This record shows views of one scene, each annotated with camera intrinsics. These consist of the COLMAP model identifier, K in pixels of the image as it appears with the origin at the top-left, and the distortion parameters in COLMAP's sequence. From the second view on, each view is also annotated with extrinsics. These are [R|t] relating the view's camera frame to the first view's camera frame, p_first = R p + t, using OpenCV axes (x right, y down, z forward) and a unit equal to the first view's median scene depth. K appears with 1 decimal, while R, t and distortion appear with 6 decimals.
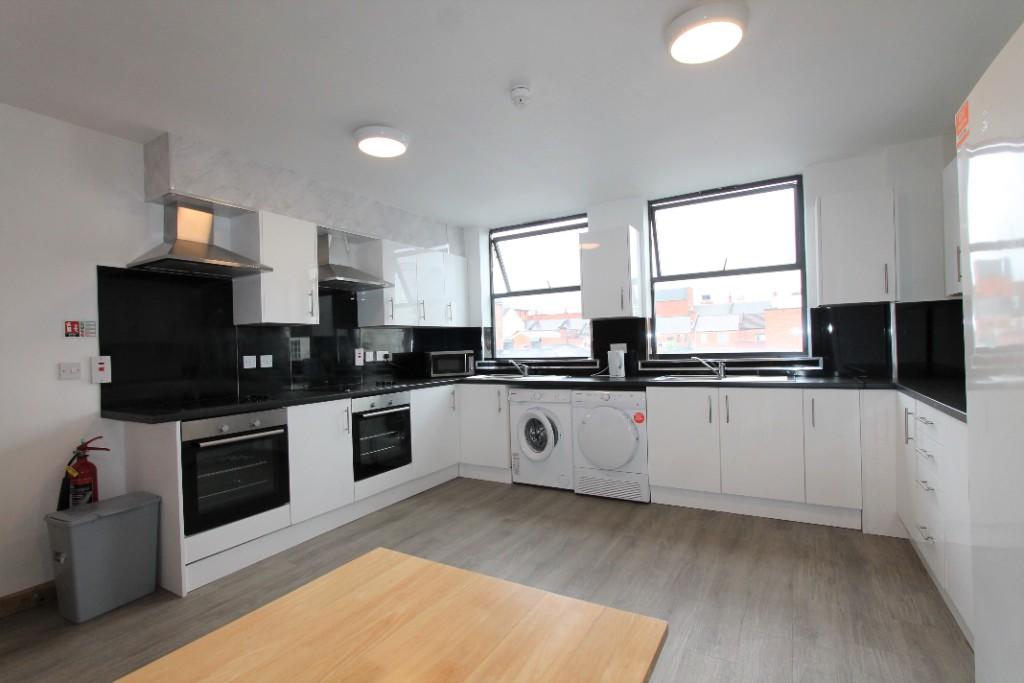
lens RADIAL K [[472.5, 0, 511.2], [0, 472.5, 342.8], [0, 0, 1]] dist [-0.011898, -0.000560]
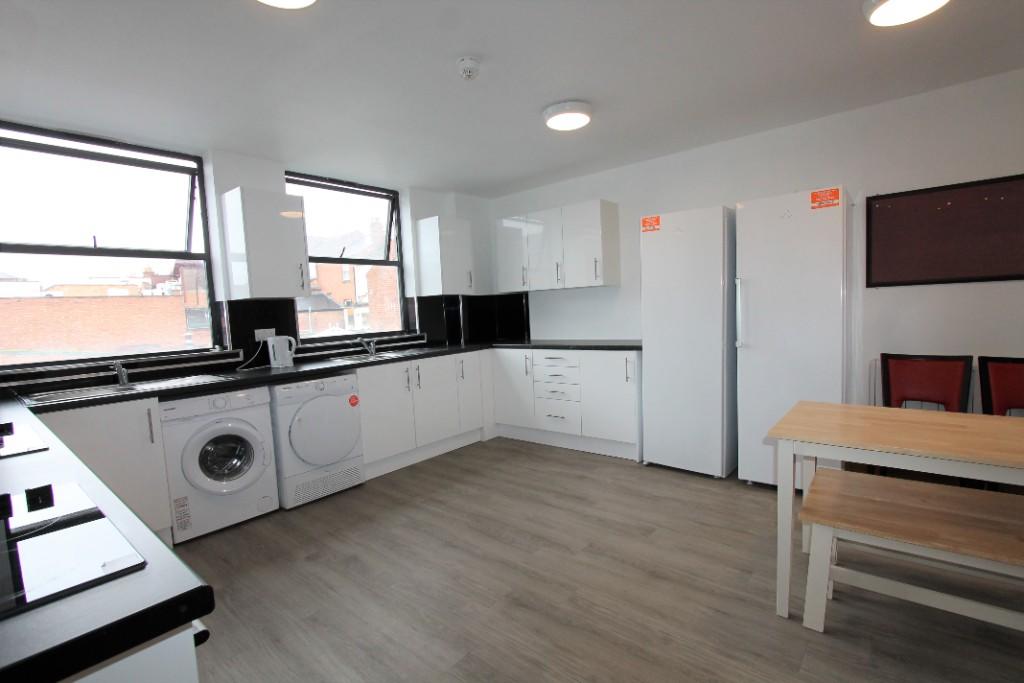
lens RADIAL K [[472.5, 0, 509.9], [0, 472.5, 344.3], [0, 0, 1]] dist [-0.011898, -0.000560]
pose [[0.183918, -0.048941, 0.981722, -0.660381], [0.040783, 0.998280, 0.042126, 0.015143], [-0.982095, 0.032290, 0.185597, 0.523865]]
